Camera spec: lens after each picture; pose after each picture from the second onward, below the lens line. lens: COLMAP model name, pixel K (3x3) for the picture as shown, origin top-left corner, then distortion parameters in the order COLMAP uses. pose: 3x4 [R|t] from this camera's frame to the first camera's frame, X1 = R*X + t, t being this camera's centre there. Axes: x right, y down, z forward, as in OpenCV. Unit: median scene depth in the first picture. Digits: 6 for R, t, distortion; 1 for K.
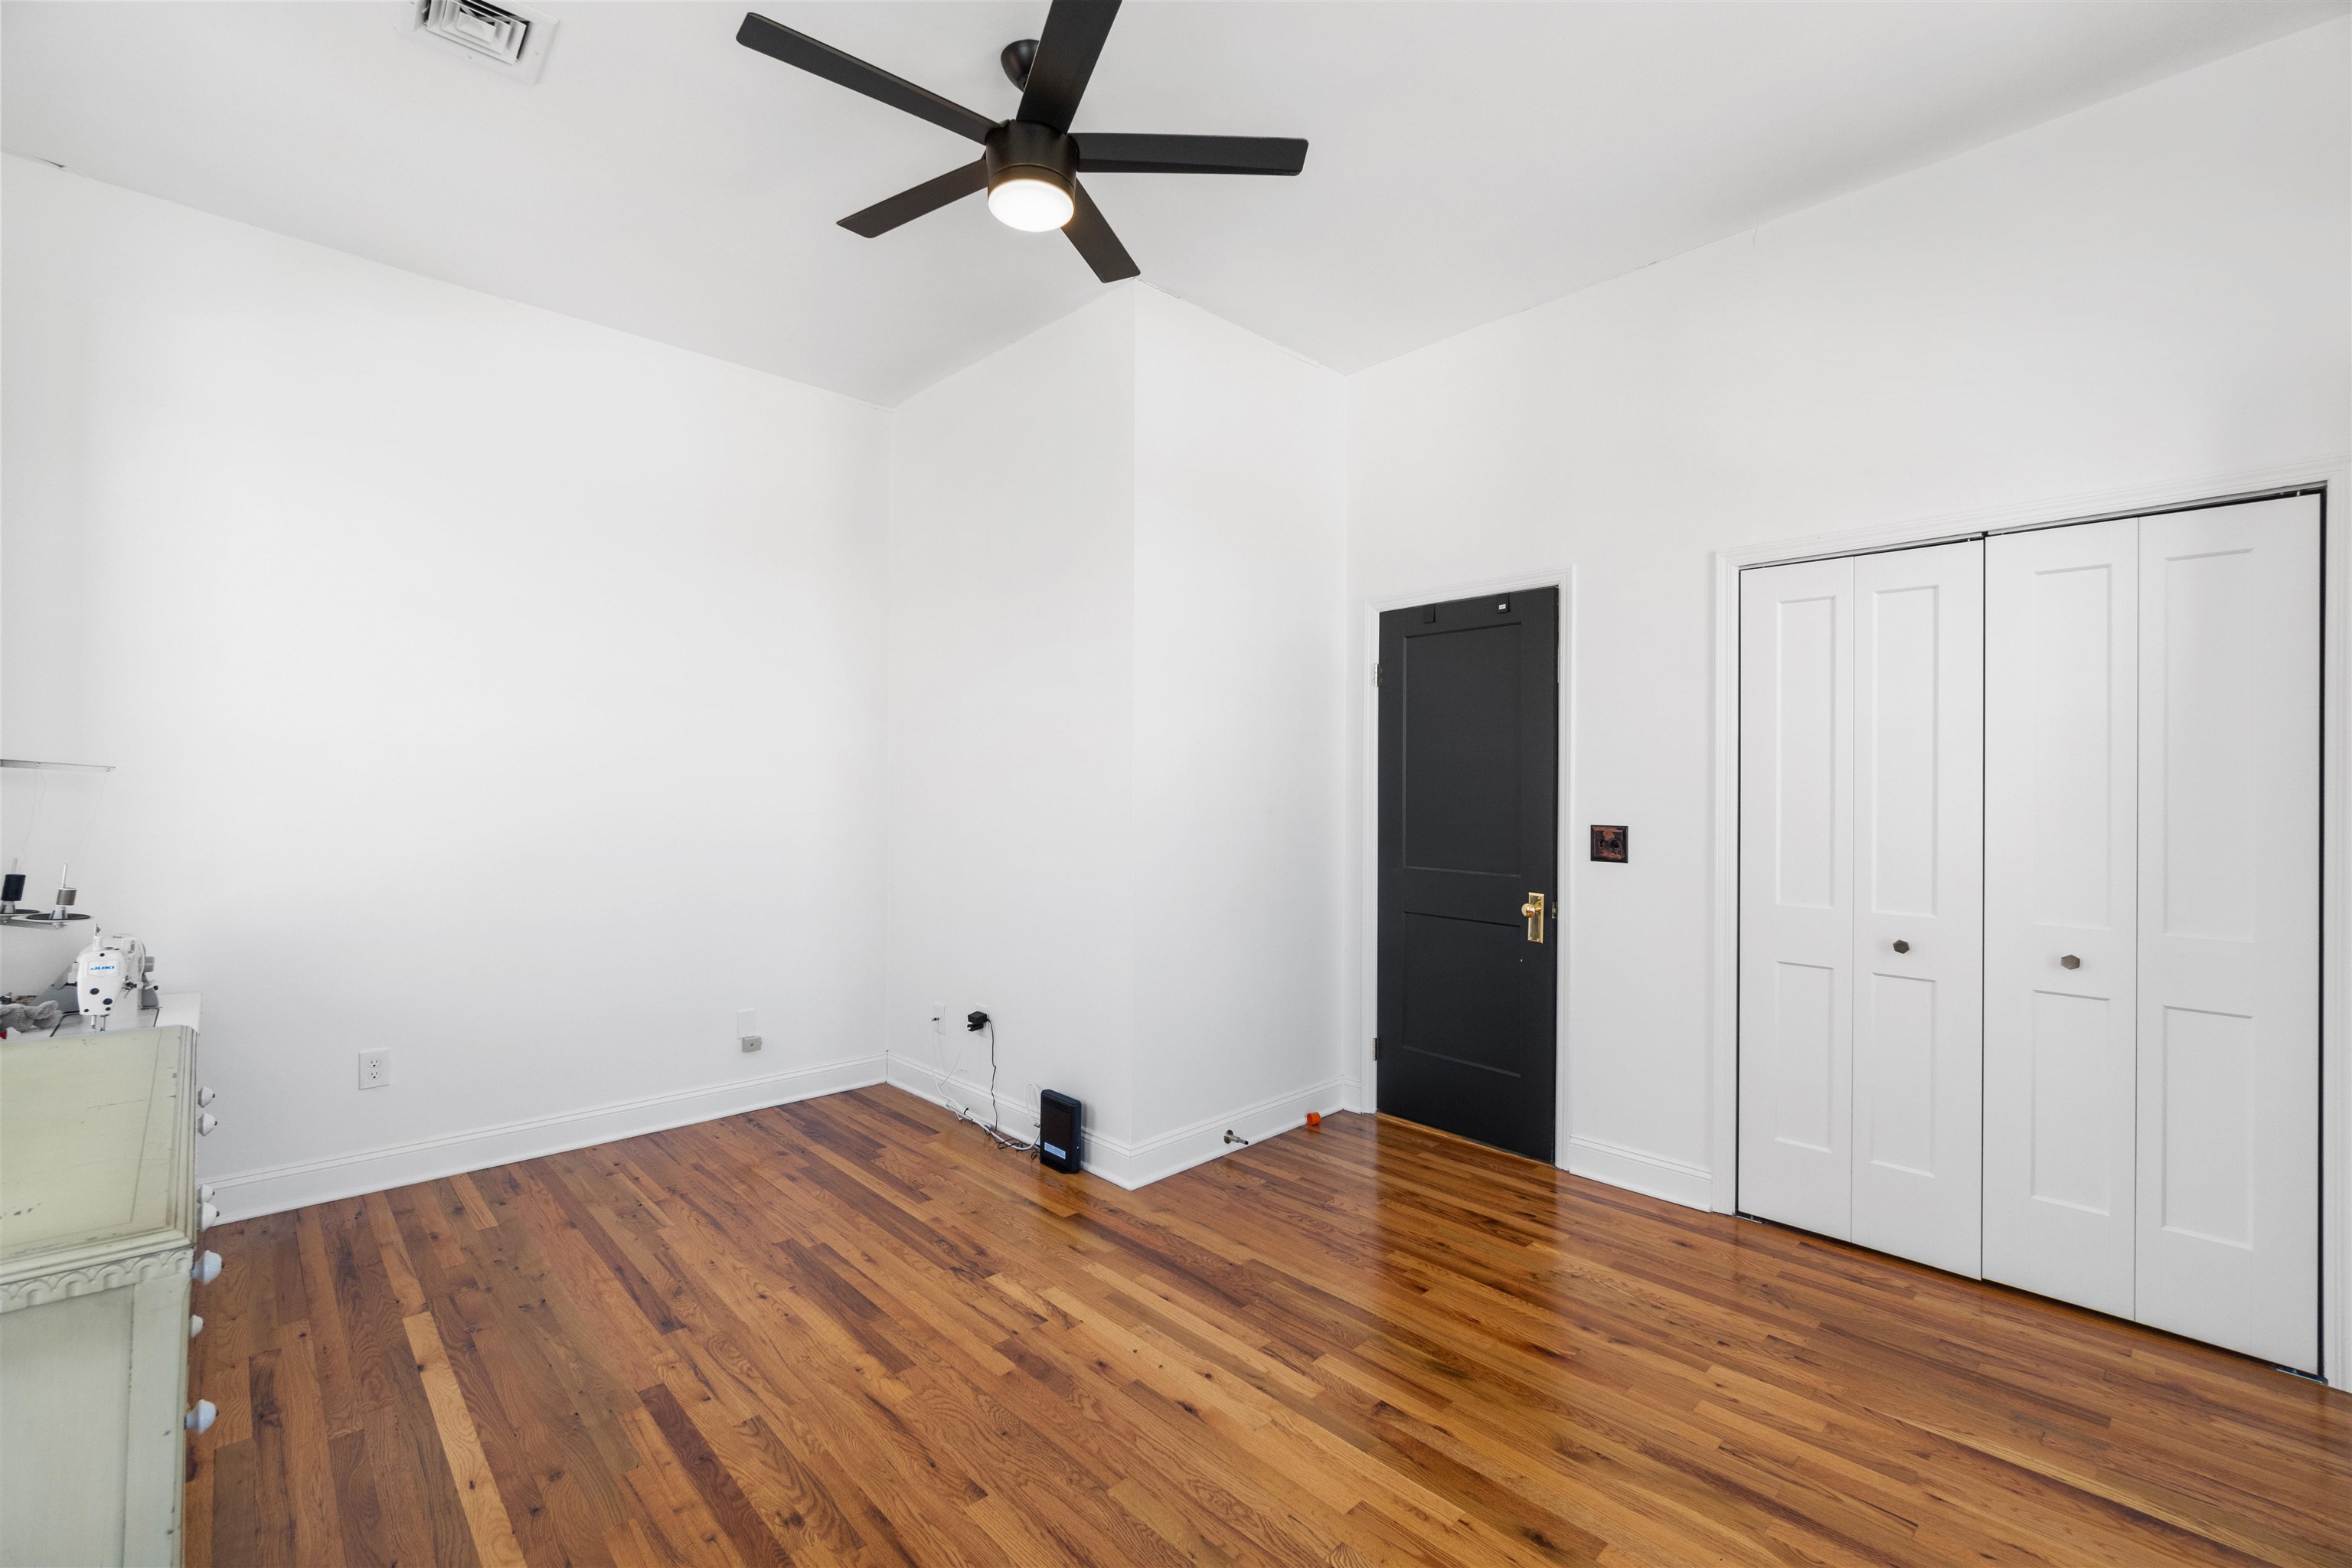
lens RADIAL K [[1014.8, 0, 1176.9], [0, 1014.8, 767.9], [0, 0, 1]] dist [-0.001999, 0.000823]
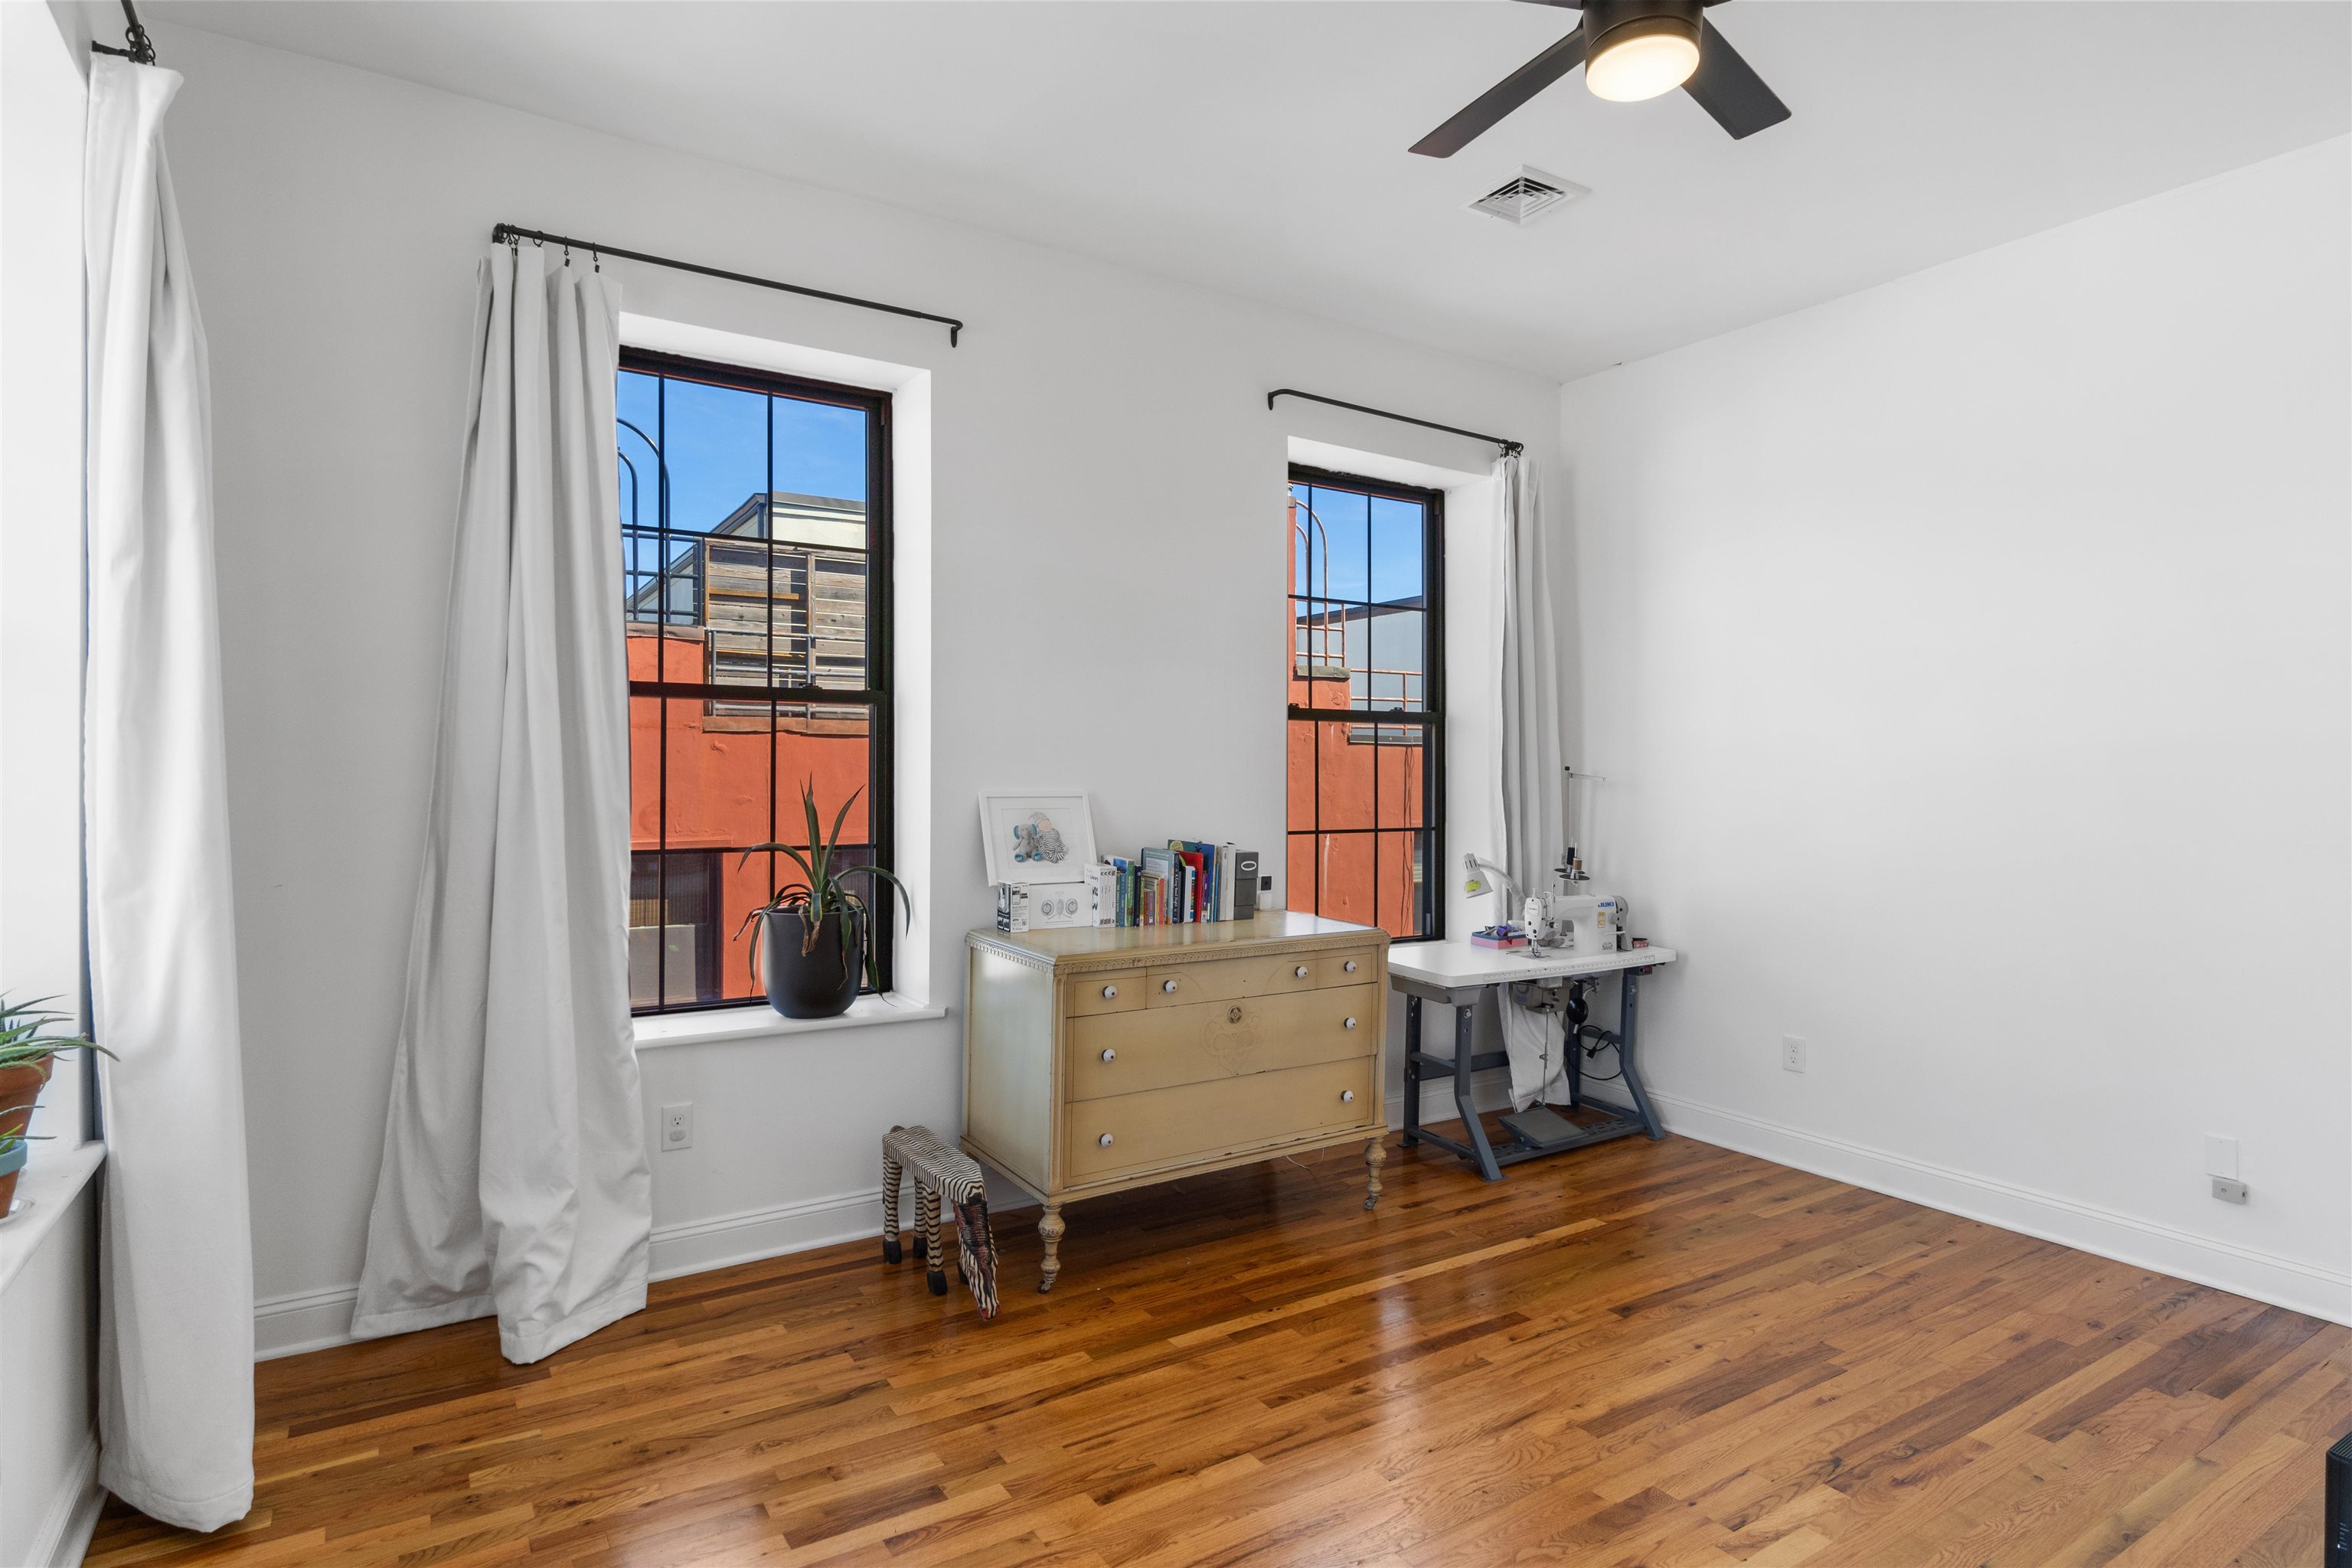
lens RADIAL K [[1096.5, 0, 1167.4], [0, 1096.5, 774.5], [0, 0, 1]] dist [-0.000361, 0.000255]
pose [[-0.141738, -0.009541, -0.989858, 0.620628], [0.001592, 0.999950, -0.009866, -0.008642], [0.989903, -0.002974, -0.141716, 0.583188]]
